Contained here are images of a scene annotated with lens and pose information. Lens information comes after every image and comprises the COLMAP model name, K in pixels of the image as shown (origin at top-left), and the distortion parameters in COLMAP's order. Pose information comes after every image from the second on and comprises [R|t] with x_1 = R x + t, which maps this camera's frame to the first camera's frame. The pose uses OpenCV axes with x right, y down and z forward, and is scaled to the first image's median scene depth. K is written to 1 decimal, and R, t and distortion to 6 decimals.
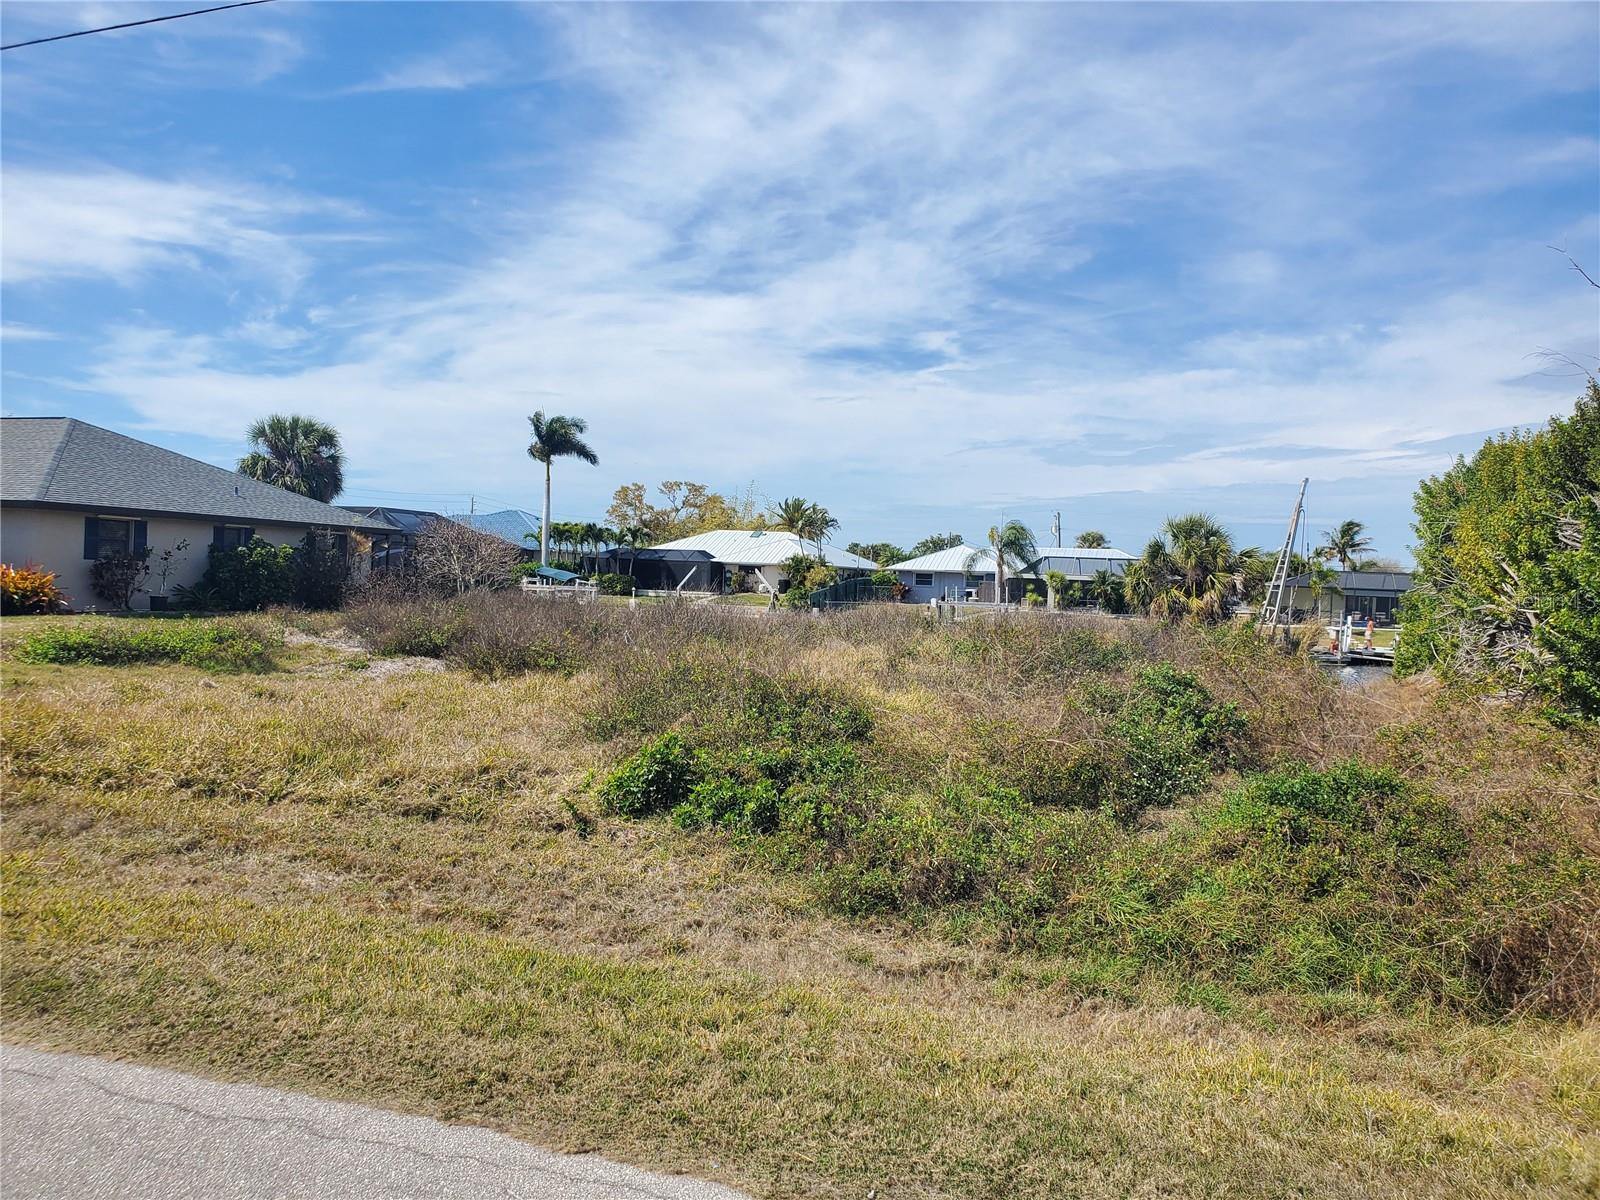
lens RADIAL K [[1243.1, 0, 797.5], [0, 1243.1, 644.8], [0, 0, 1]] dist [0.017596, -0.005745]
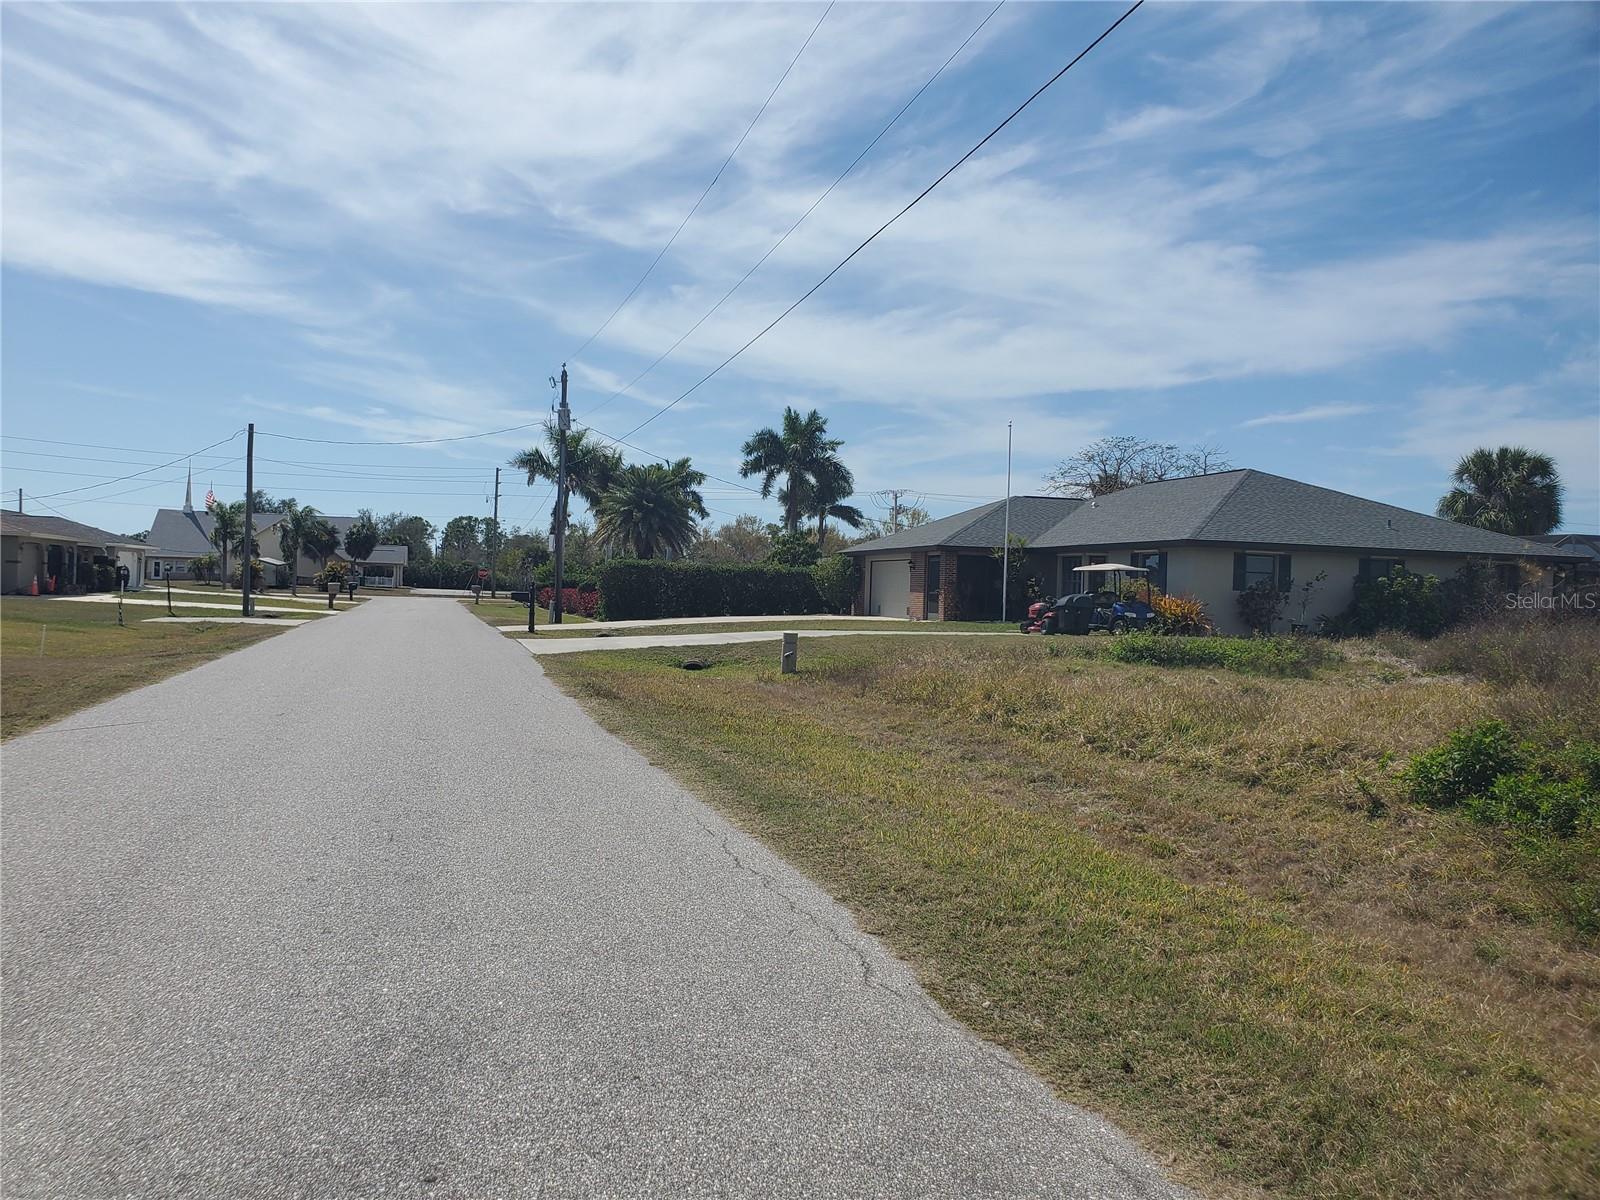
lens RADIAL K [[1243.1, 0, 782.1], [0, 1243.1, 595.9], [0, 0, 1]] dist [0.017596, -0.005745]
pose [[0.562199, -0.019764, -0.826766, 0.121505], [-0.050642, 0.997016, -0.058270, 0.020917], [0.825450, 0.074628, 0.559520, 0.027678]]
